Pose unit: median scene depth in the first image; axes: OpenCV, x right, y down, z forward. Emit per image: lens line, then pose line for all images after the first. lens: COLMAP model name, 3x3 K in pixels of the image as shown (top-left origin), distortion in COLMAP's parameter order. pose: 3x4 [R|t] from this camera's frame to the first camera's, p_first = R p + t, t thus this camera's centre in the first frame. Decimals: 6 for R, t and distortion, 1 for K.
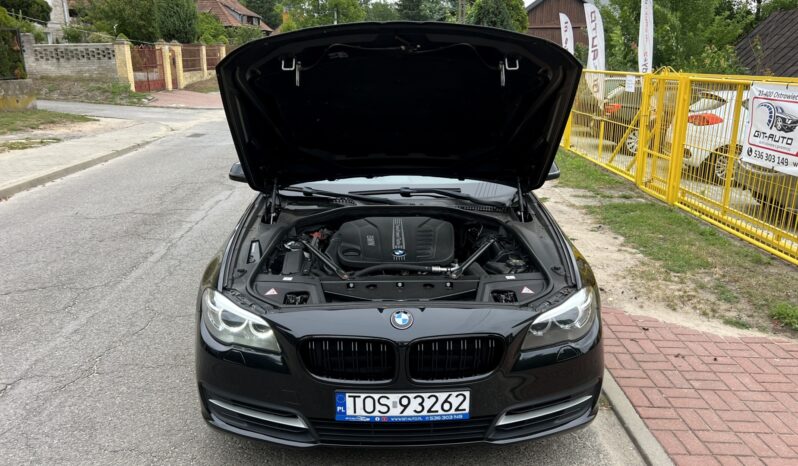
lens RADIAL K [[616.7, 0, 396.0], [0, 616.7, 236.5], [0, 0, 1]] dist [0.056820, -0.062521]
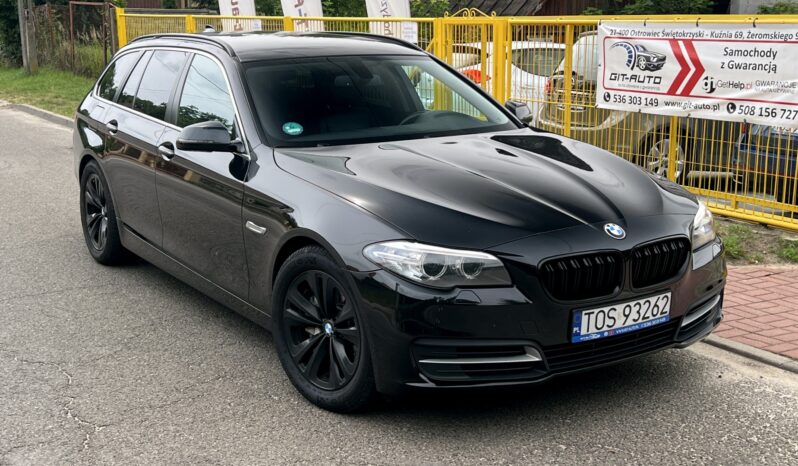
lens RADIAL K [[1016.1, 0, 384.4], [0, 1016.1, 234.5], [0, 0, 1]] dist [0.087068, 0.000000]
pose [[0.858147, -0.115976, 0.500134, -1.050724], [0.148563, 0.988570, -0.025669, 0.114970], [-0.491440, 0.096329, 0.865568, -0.245250]]
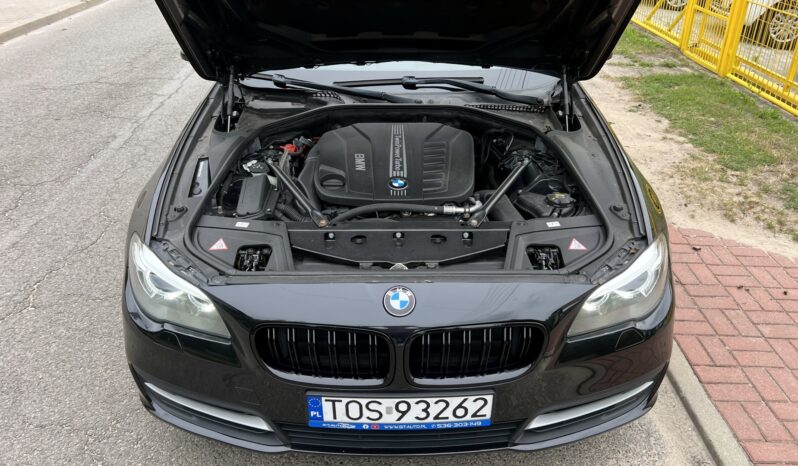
lens RADIAL K [[616.7, 0, 396.7], [0, 616.7, 235.7], [0, 0, 1]] dist [0.056820, -0.062521]
pose [[0.999934, 0.007533, -0.008650, 0.010563], [-0.005362, 0.973640, 0.228027, -0.086196], [0.010139, -0.227965, 0.973616, 0.308909]]
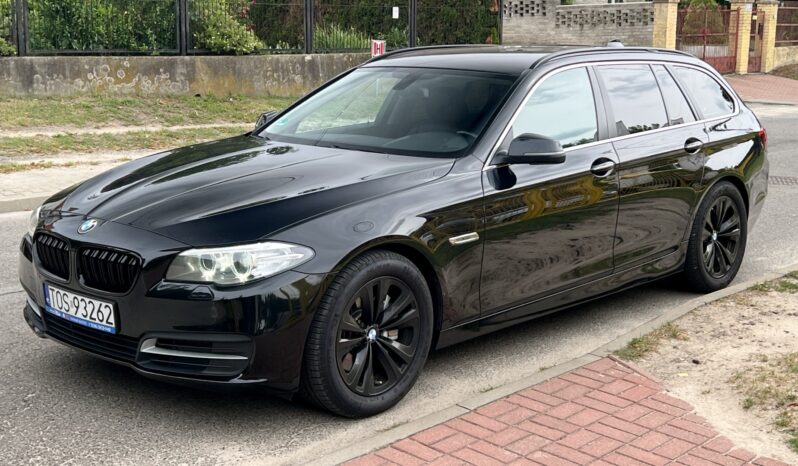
lens RADIAL K [[1065.7, 0, 396.0], [0, 1065.7, 226.4], [0, 0, 1]] dist [0.089612, 0.000000]
pose [[0.724456, 0.133414, -0.676288, 1.502616], [-0.199216, 0.979749, -0.020126, 0.059480], [0.659907, 0.149307, 0.736363, -0.018701]]
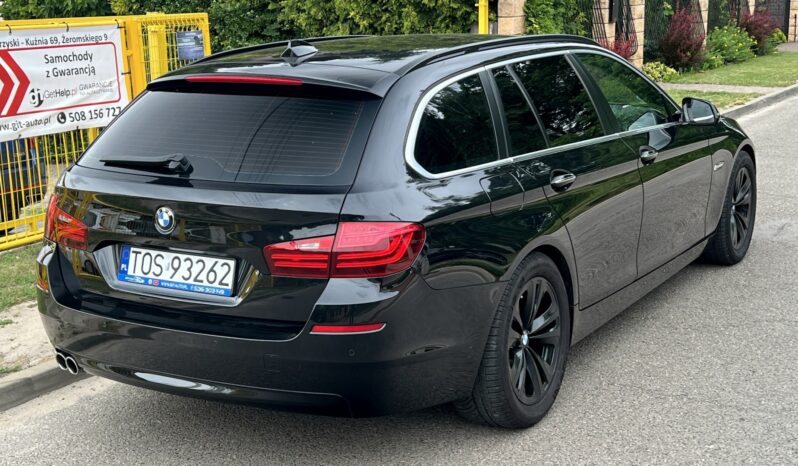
lens RADIAL K [[1226.7, 0, 400.7], [0, 1226.7, 230.8], [0, 0, 1]] dist [0.102041, 0.000000]
pose [[-0.845244, -0.082765, 0.527933, -1.219164], [0.176051, 0.889652, 0.421338, -1.100870], [-0.504548, 0.449076, -0.737402, 3.776250]]
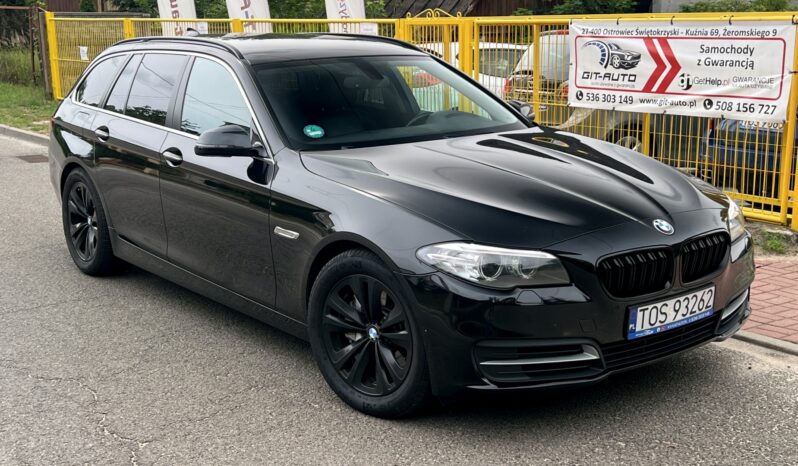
lens RADIAL K [[1016.1, 0, 382.1], [0, 1016.1, 237.1], [0, 0, 1]] dist [0.087068, 0.000000]
pose [[0.812204, -0.138013, 0.566812, -1.205774], [0.176069, 0.984297, -0.012628, 0.081994], [-0.556169, 0.110055, 0.823750, -0.121822]]
